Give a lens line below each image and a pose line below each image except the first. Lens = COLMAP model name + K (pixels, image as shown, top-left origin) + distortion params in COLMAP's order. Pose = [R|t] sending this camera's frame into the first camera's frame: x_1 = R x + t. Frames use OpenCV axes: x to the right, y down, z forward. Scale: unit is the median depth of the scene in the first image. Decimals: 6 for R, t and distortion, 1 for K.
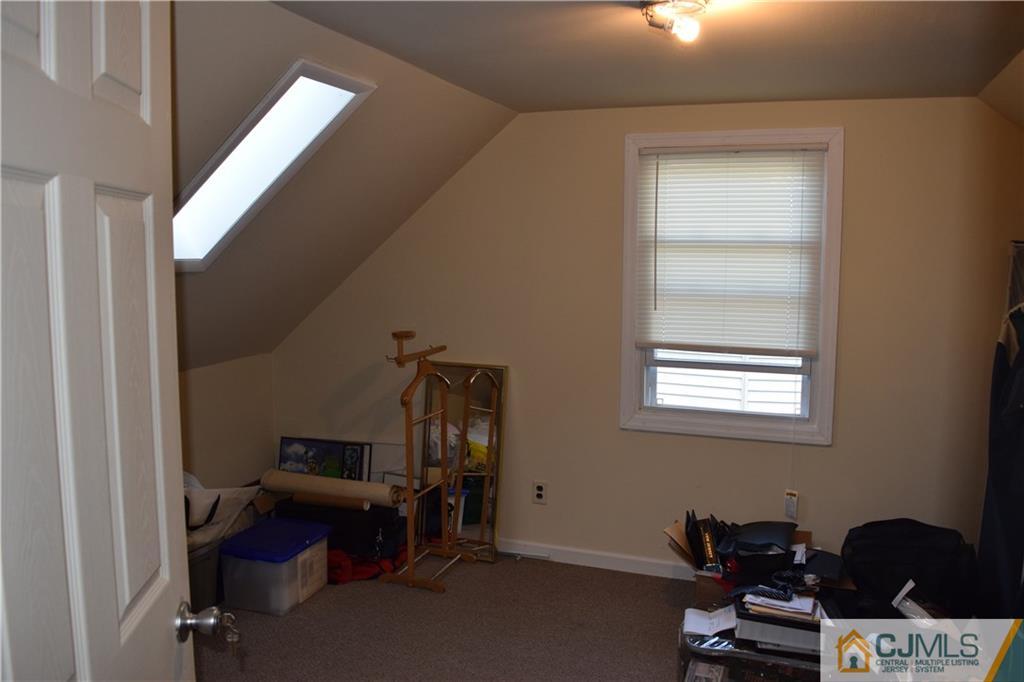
lens RADIAL K [[807.1, 0, 512.0], [0, 807.1, 341.0], [0, 0, 1]] dist [-0.079946, 0.002608]
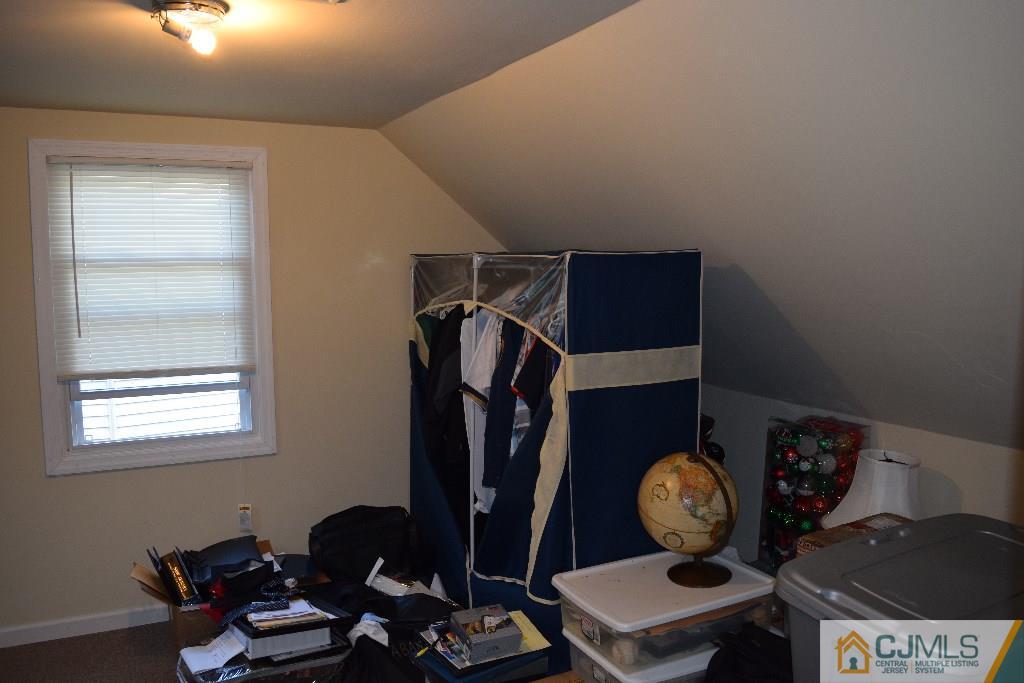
lens RADIAL K [[807.1, 0, 512.0], [0, 807.1, 341.5], [0, 0, 1]] dist [-0.079946, 0.002608]
pose [[0.679640, -0.081050, 0.729055, -0.143104], [0.092793, 0.995392, 0.024156, -0.011082], [-0.727653, 0.051234, 0.684029, 0.054192]]
